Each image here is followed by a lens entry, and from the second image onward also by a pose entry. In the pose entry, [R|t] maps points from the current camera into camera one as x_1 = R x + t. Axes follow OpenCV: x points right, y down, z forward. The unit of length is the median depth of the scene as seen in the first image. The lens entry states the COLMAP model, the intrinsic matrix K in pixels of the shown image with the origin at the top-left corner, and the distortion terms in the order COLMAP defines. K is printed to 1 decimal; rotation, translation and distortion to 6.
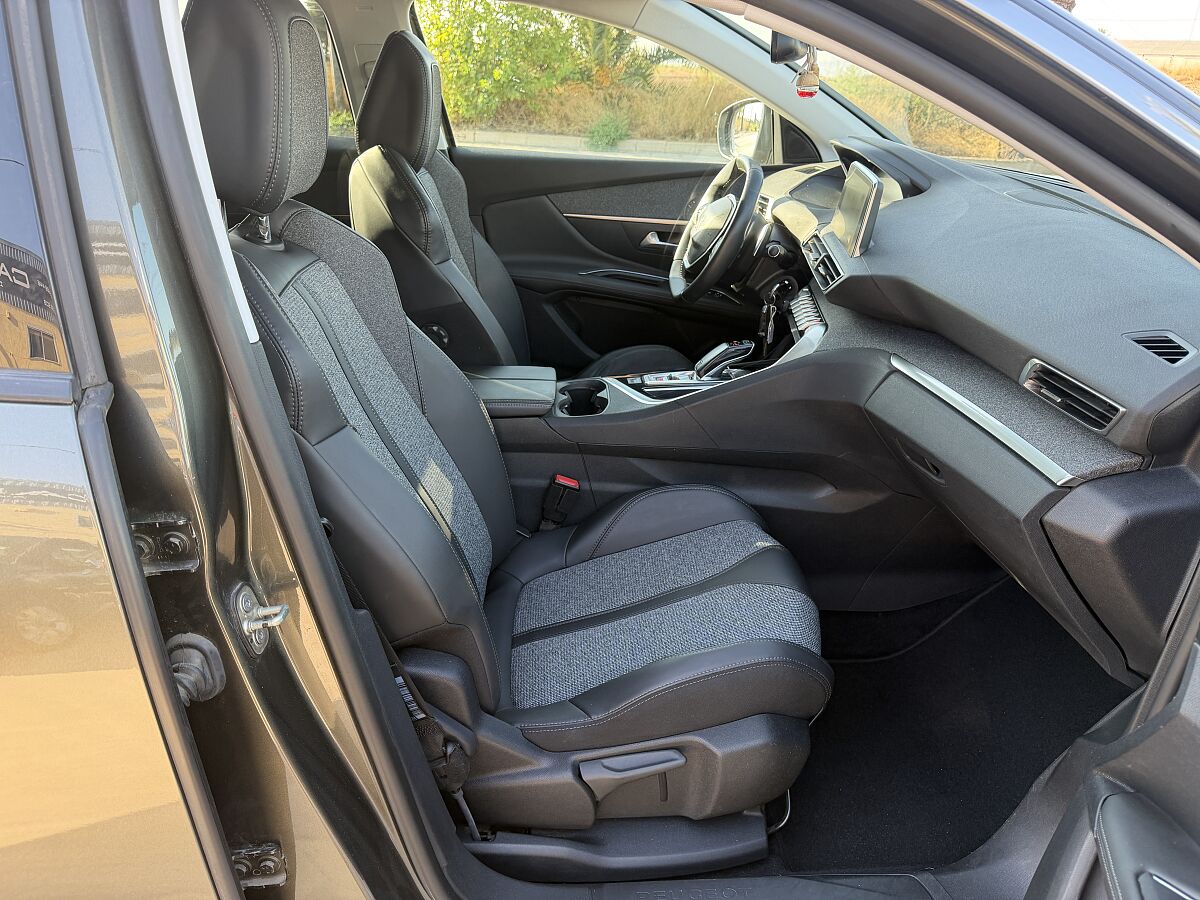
lens RADIAL K [[851.8, 0, 600.0], [0, 851.8, 450.0], [0, 0, 1]] dist [0.047512, -0.061963]
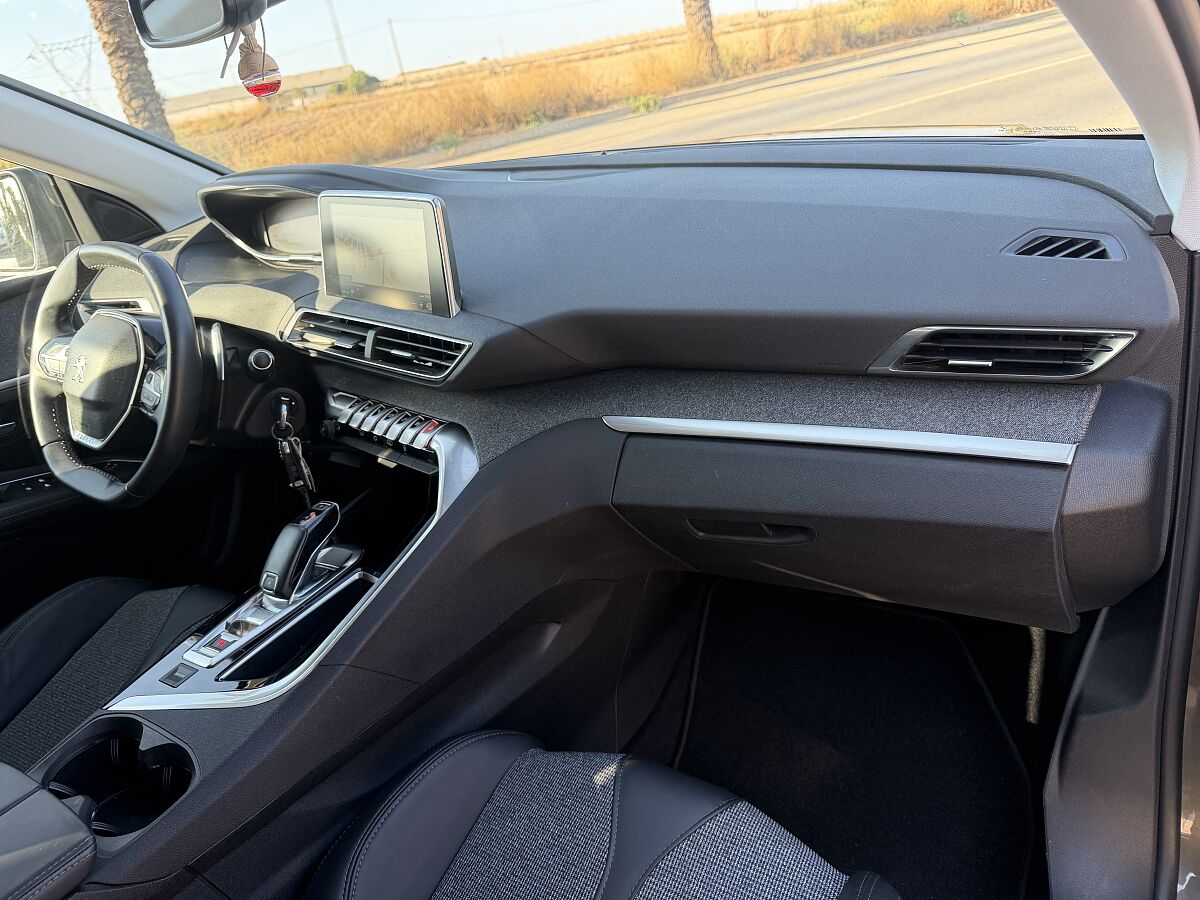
lens RADIAL K [[851.8, 0, 600.0], [0, 851.8, 450.0], [0, 0, 1]] dist [0.047512, -0.061963]
pose [[0.591306, -0.451486, 0.668219, -0.103429], [0.488650, 0.859751, 0.148490, -0.162970], [-0.641544, 0.238722, 0.728995, 0.440179]]
